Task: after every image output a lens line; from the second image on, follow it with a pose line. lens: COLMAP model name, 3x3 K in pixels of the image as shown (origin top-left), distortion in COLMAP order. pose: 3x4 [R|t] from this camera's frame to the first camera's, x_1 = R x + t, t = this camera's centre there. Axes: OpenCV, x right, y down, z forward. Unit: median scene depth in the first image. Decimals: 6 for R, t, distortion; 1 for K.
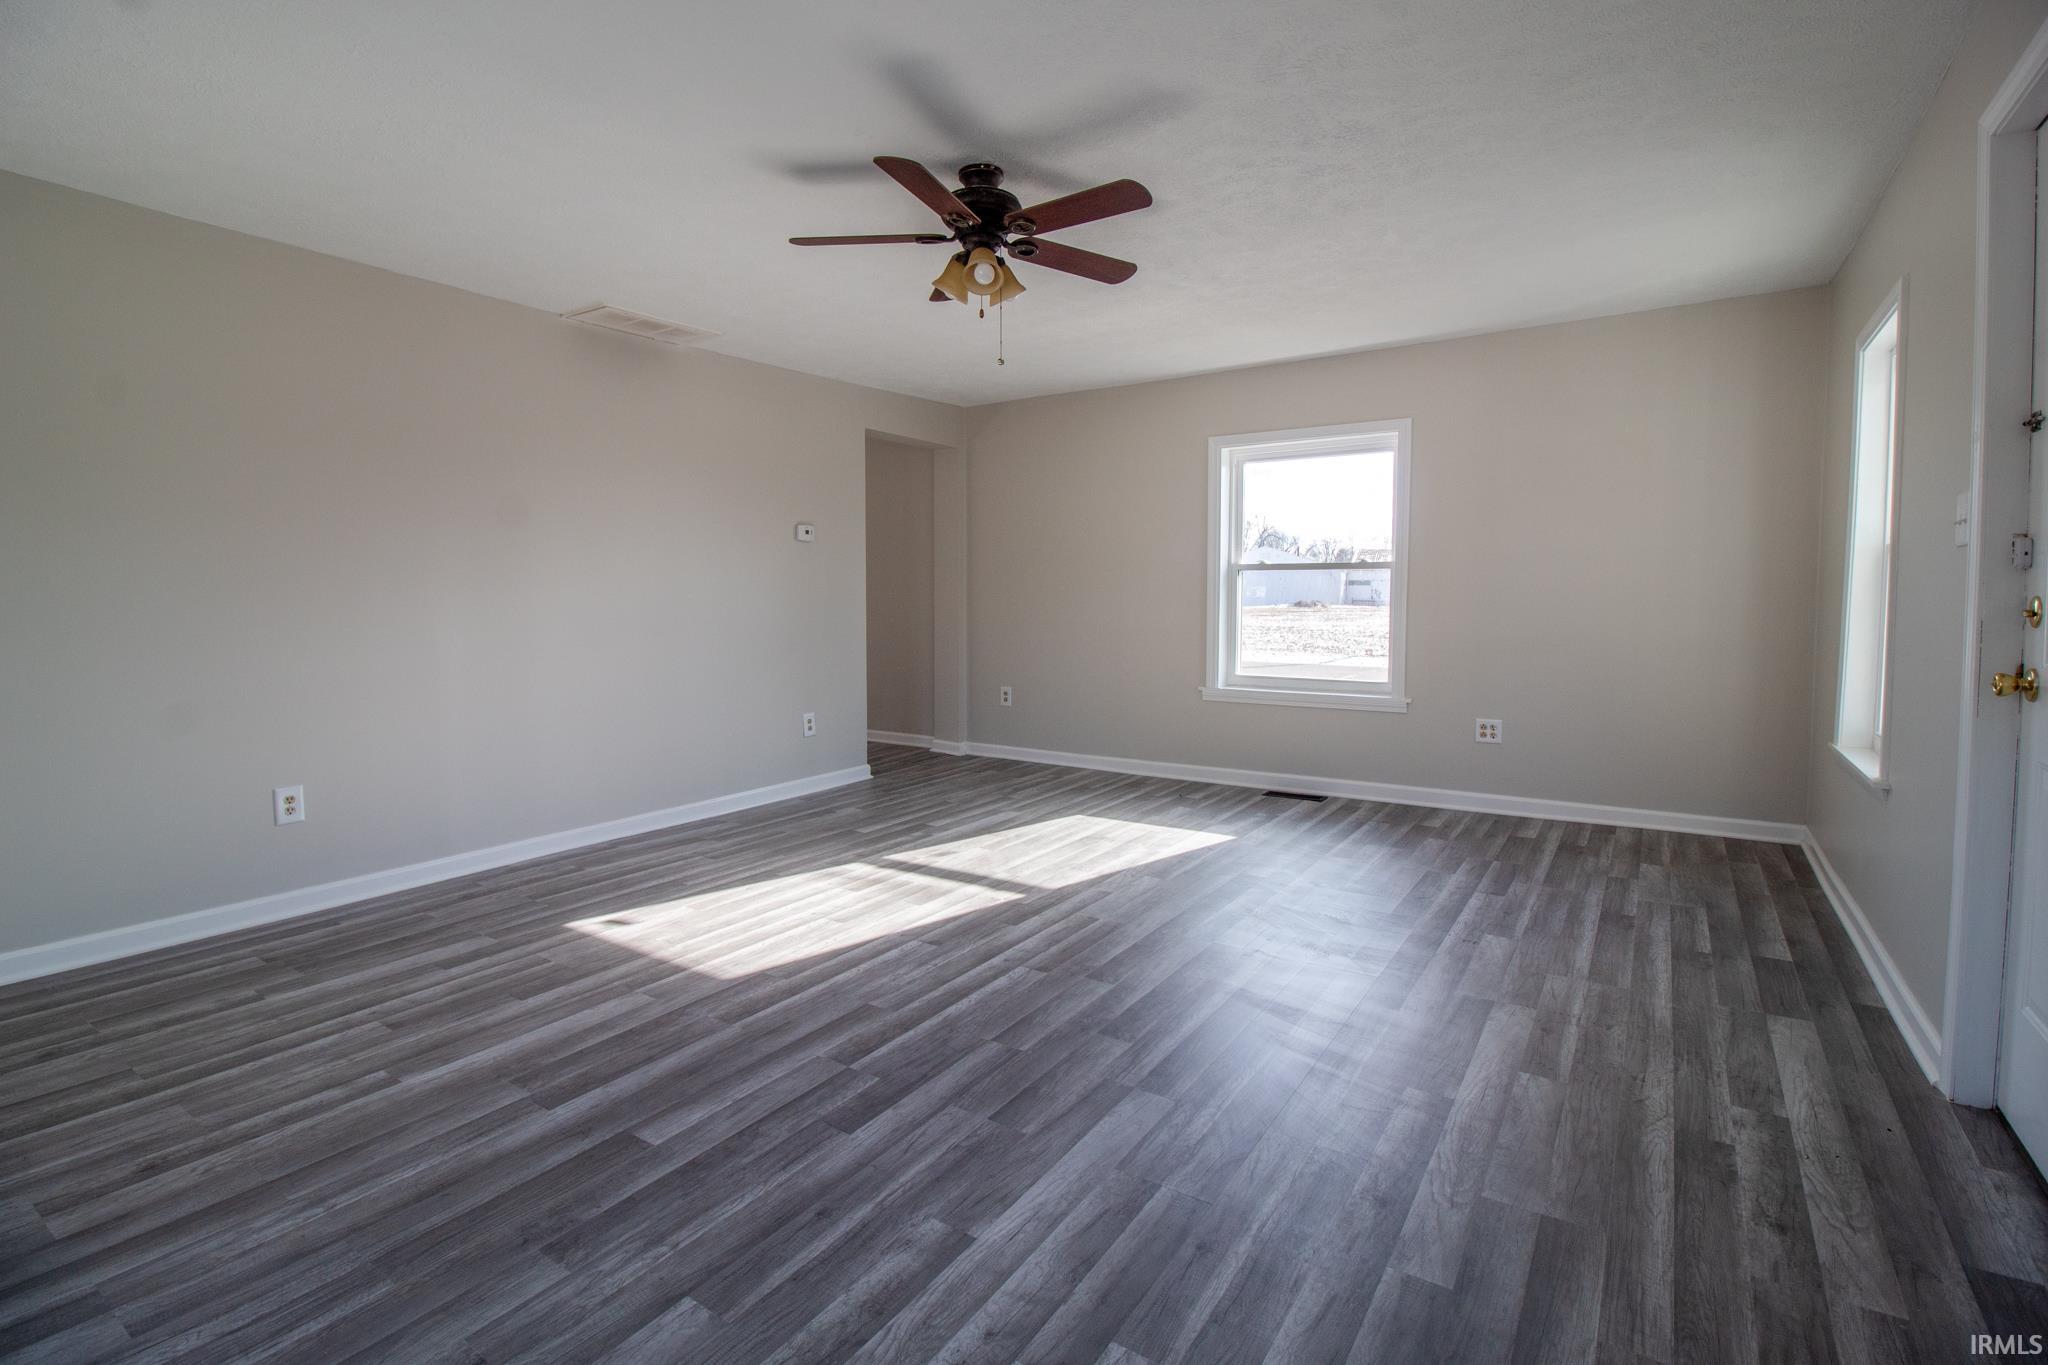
lens RADIAL K [[960.9, 0, 1075.7], [0, 960.9, 611.2], [0, 0, 1]] dist [-0.003341, -0.008986]
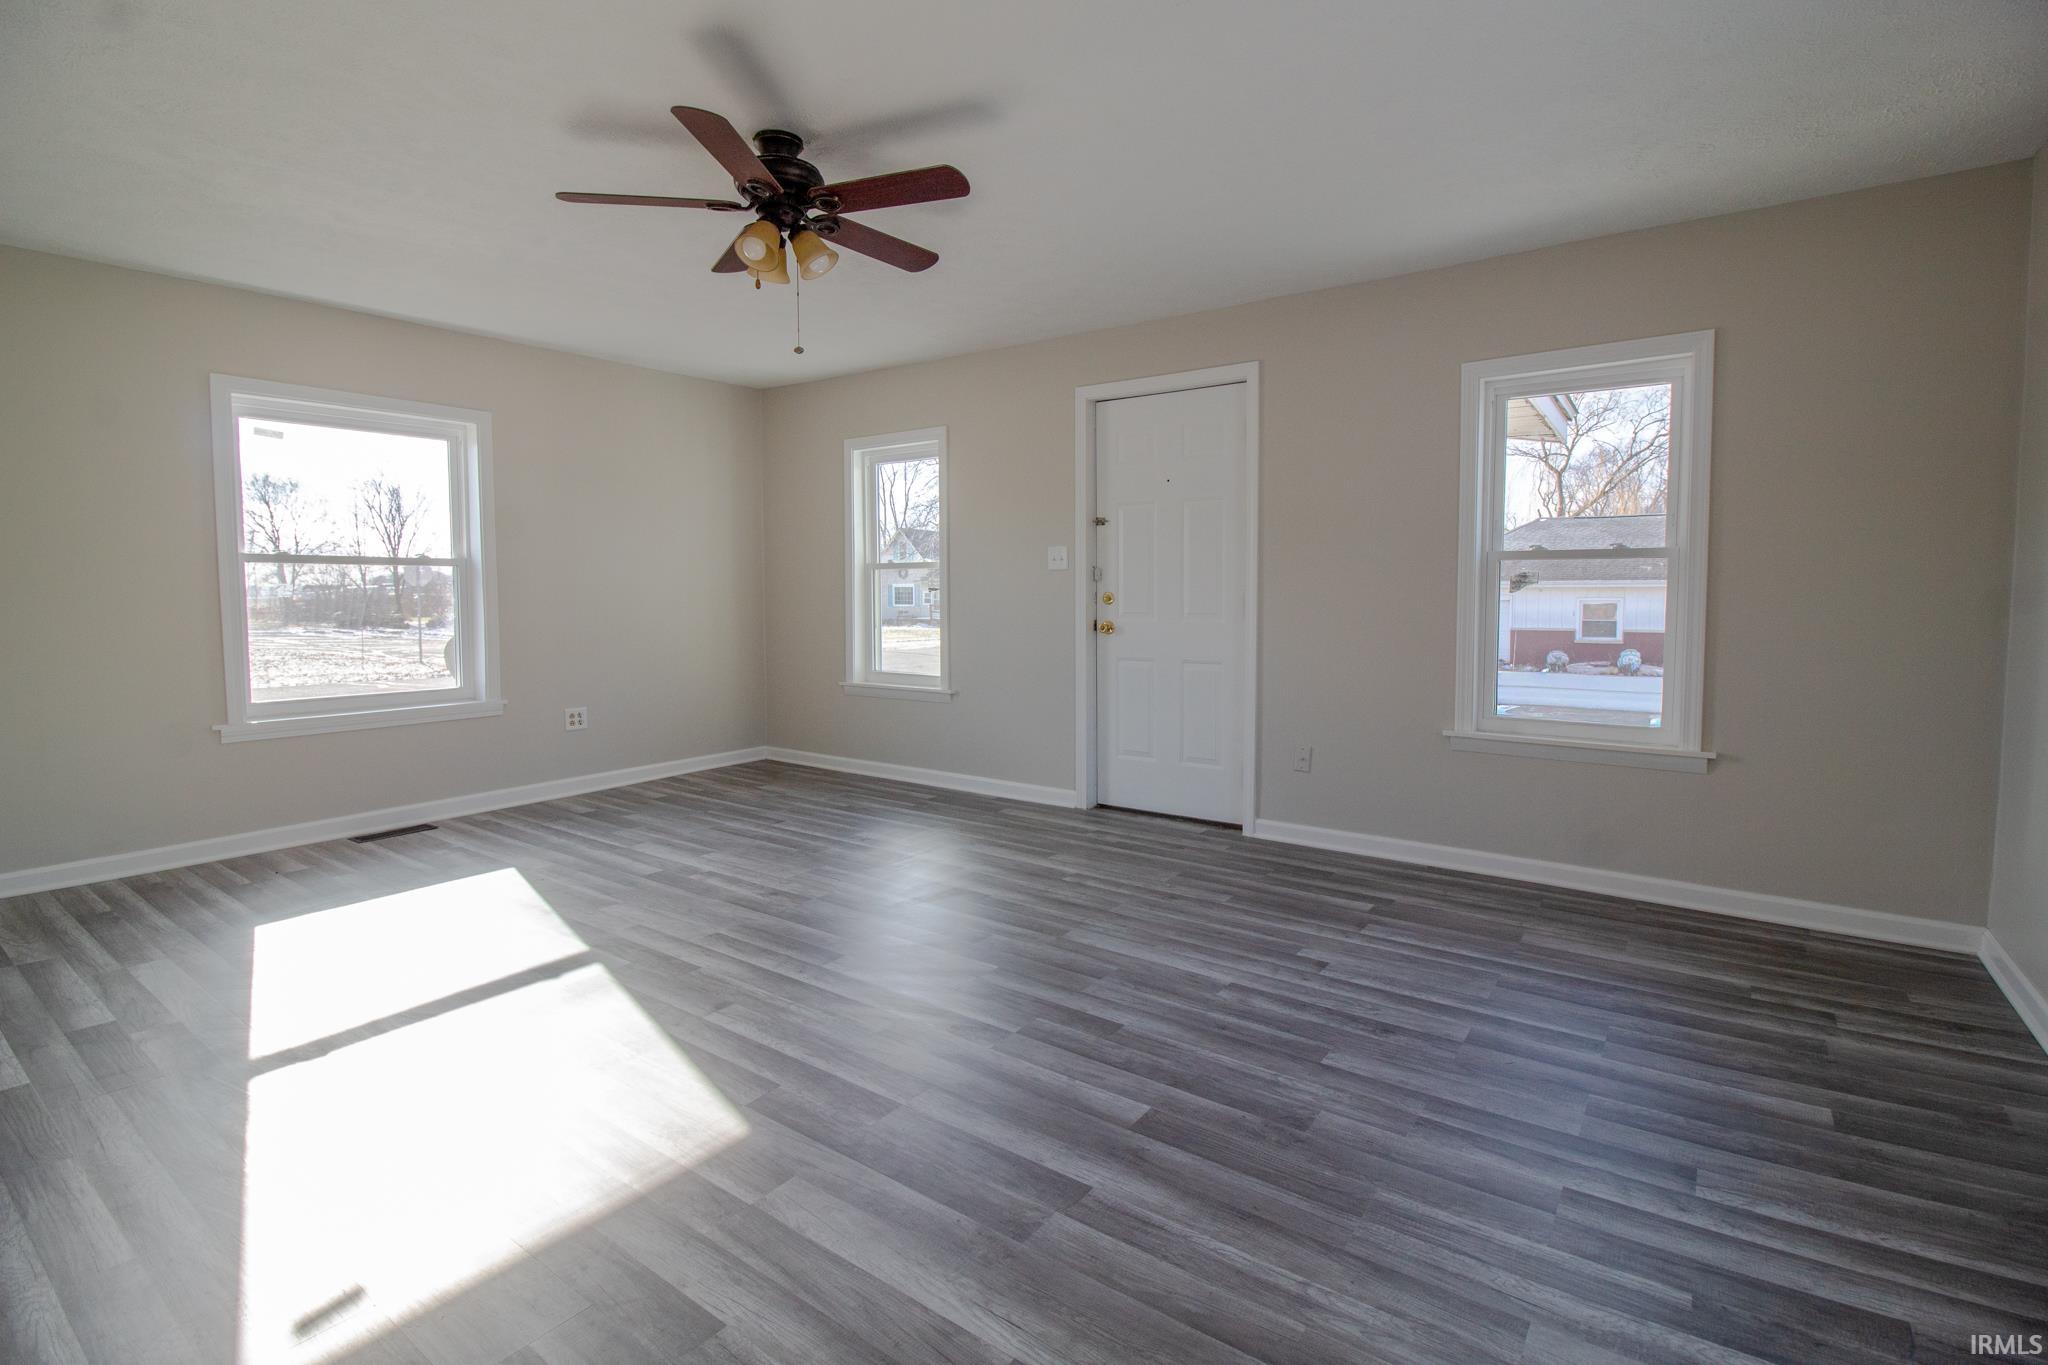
lens RADIAL K [[940.0, 0, 1023.7], [0, 940.0, 650.3], [0, 0, 1]] dist [0.000479, -0.012748]
pose [[0.069092, -0.061516, 0.995712, -1.034243], [0.021462, 0.997958, 0.060166, -0.008386], [-0.997379, 0.017213, 0.070272, 0.754370]]
